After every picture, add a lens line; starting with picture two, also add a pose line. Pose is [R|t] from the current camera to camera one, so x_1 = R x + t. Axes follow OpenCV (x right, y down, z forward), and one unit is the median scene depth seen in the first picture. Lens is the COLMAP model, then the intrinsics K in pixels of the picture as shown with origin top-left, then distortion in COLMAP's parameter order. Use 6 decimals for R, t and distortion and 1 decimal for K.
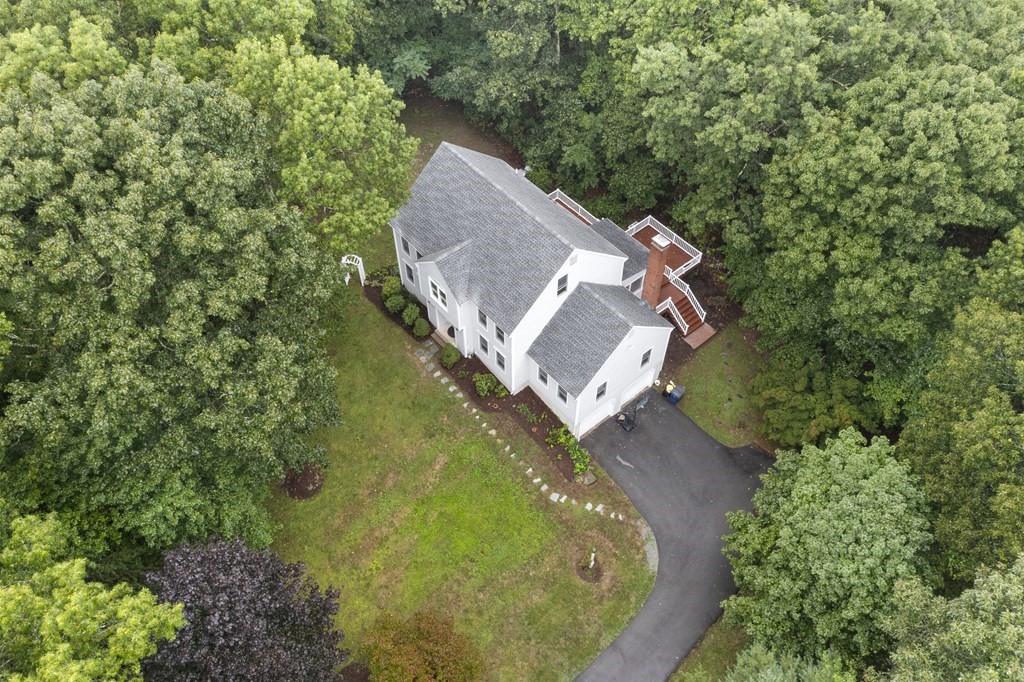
lens RADIAL K [[811.8, 0, 512.9], [0, 811.8, 339.3], [0, 0, 1]] dist [-0.012529, -0.006350]
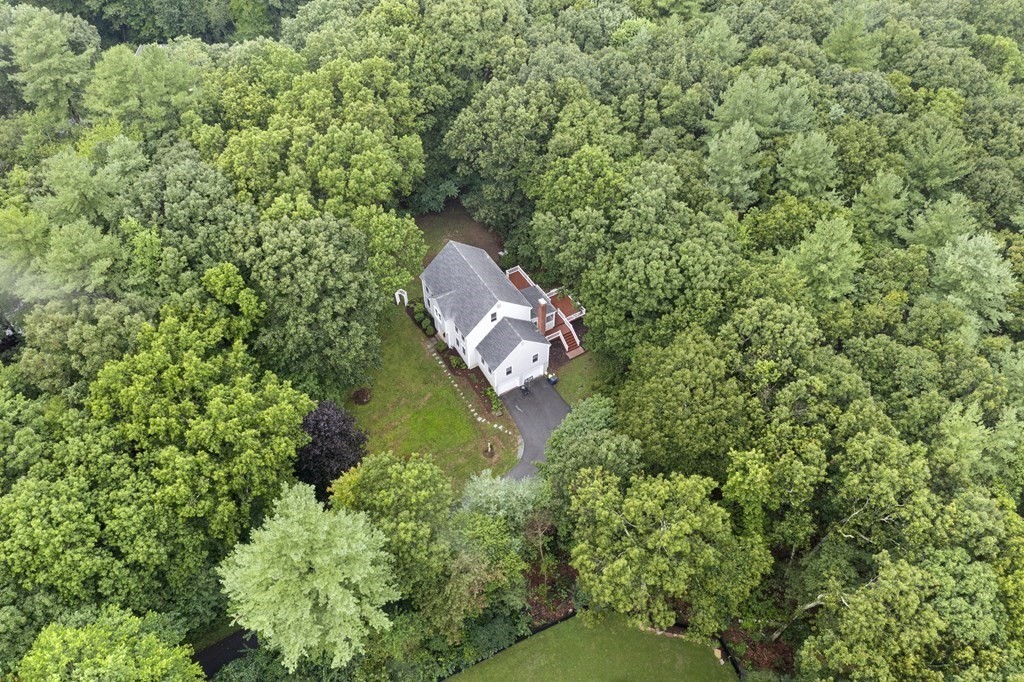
lens RADIAL K [[811.8, 0, 511.4], [0, 811.8, 341.3], [0, 0, 1]] dist [-0.012529, -0.006350]
pose [[0.987747, 0.118530, -0.101522, 0.406688], [-0.121879, 0.992166, -0.027428, 0.058659], [0.097476, 0.039465, 0.994455, -1.341642]]
